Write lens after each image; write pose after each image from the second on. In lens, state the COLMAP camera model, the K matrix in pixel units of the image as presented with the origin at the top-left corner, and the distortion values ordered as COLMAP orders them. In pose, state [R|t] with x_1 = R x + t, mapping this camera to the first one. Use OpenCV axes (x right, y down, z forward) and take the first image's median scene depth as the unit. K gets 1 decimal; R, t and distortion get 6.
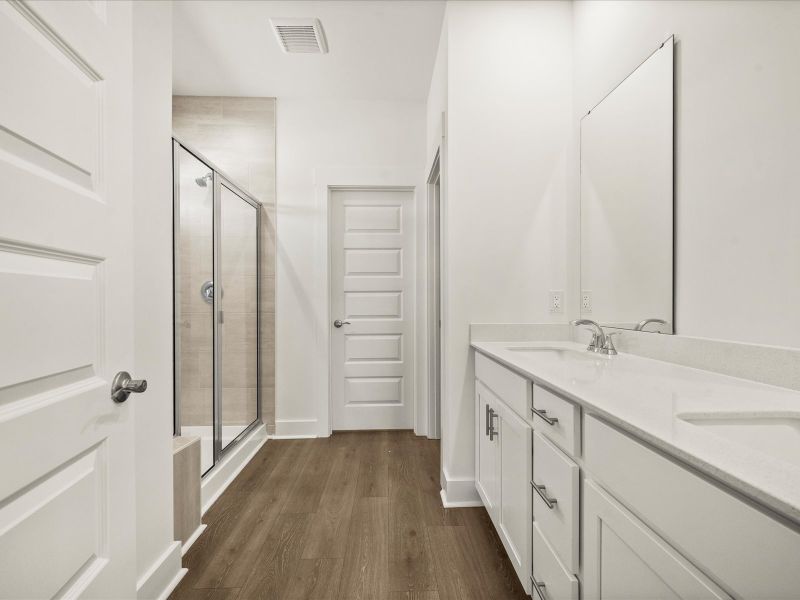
lens RADIAL K [[363.8, 0, 399.8], [0, 363.8, 294.8], [0, 0, 1]] dist [-0.002281, -0.000699]
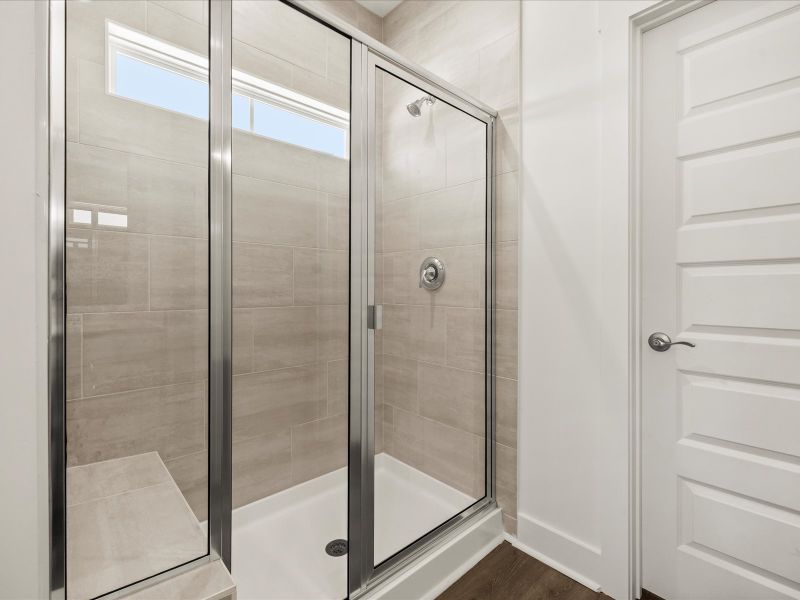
lens RADIAL K [[376.1, 0, 400.0], [0, 376.1, 291.1], [0, 0, 1]] dist [0.000384, -0.000176]
pose [[0.649541, 0.007211, -0.760293, -0.036203], [0.010151, 0.999784, 0.018154, 0.010626], [0.760259, -0.019510, 0.649327, 0.510636]]
